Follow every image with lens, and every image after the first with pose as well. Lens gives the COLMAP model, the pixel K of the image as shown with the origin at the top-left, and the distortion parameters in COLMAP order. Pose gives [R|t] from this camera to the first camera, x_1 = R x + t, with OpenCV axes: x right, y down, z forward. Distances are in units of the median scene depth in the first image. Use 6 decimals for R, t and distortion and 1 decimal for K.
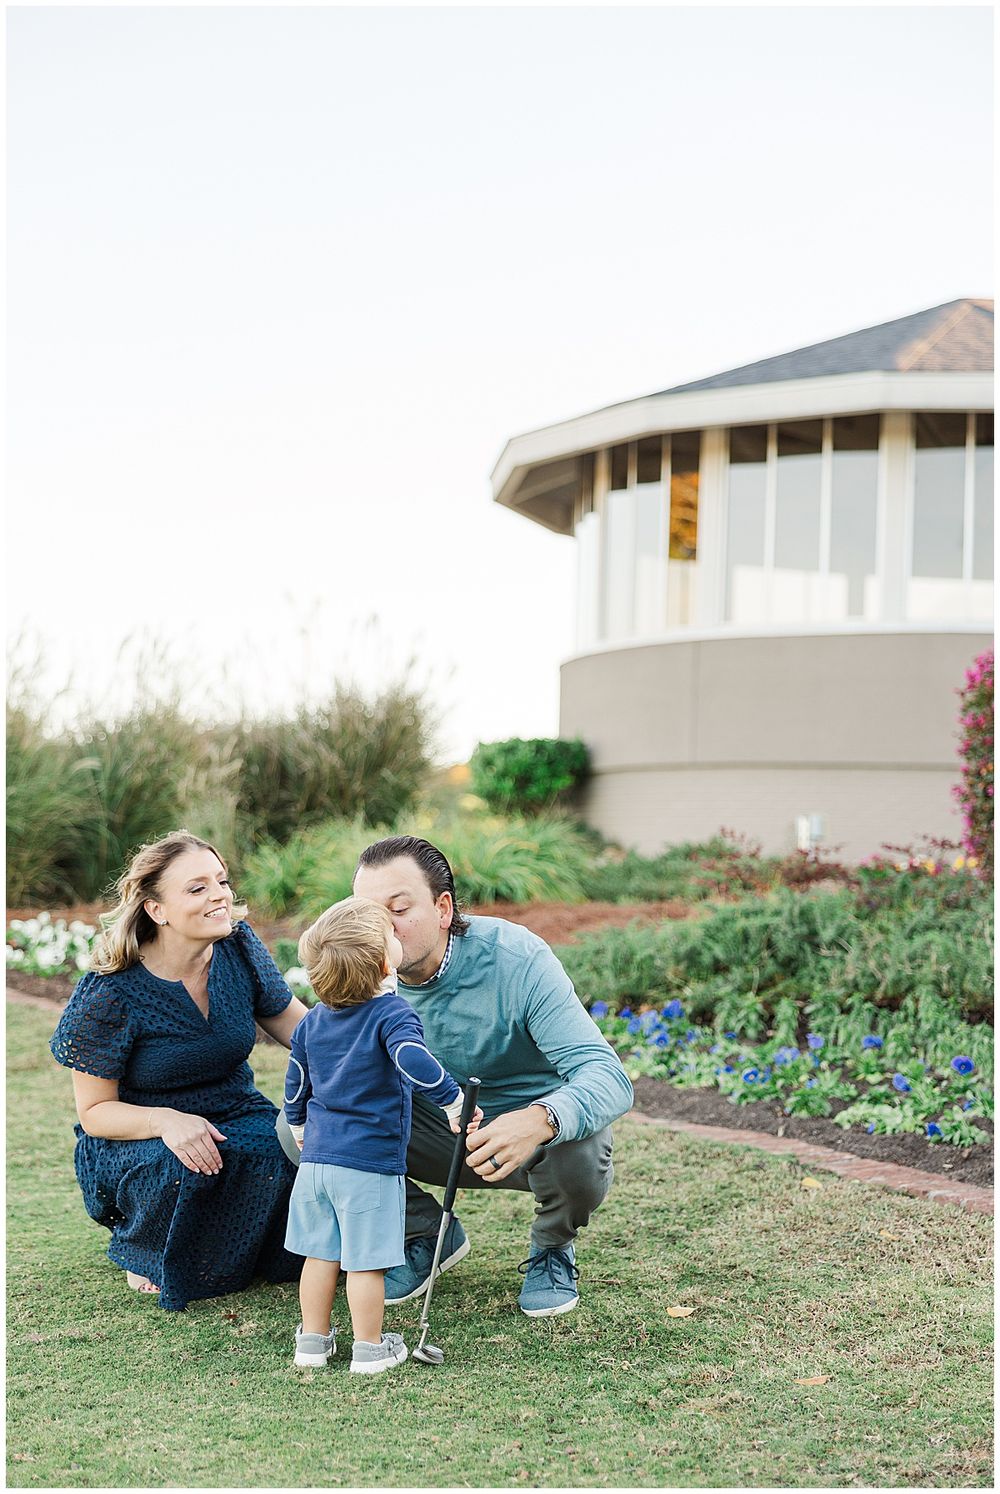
lens RADIAL K [[2370.4, 0, 500.0], [0, 2370.4, 747.0], [0, 0, 1]] dist [0.003806, 0.083029]
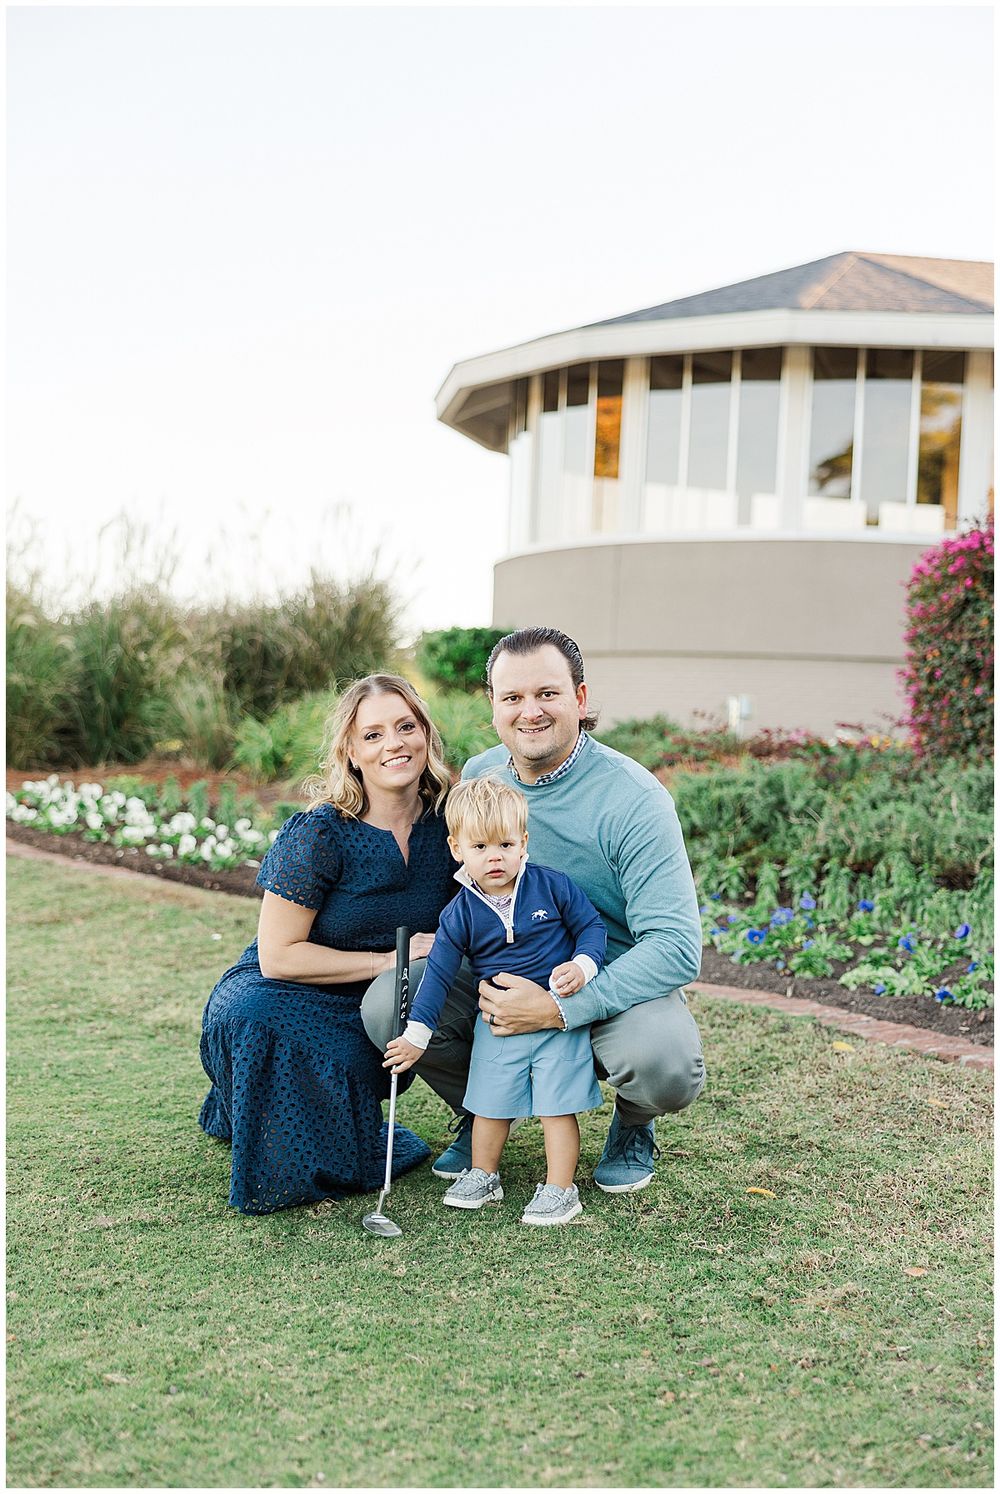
lens RADIAL K [[1894.4, 0, 500.0], [0, 1894.4, 747.0], [0, 0, 1]] dist [0.022566, -0.025760]
pose [[0.997917, 0.012256, 0.063340, -0.049852], [-0.015605, 0.998491, 0.052659, 0.009012], [-0.062599, -0.053538, 0.996602, 0.136692]]
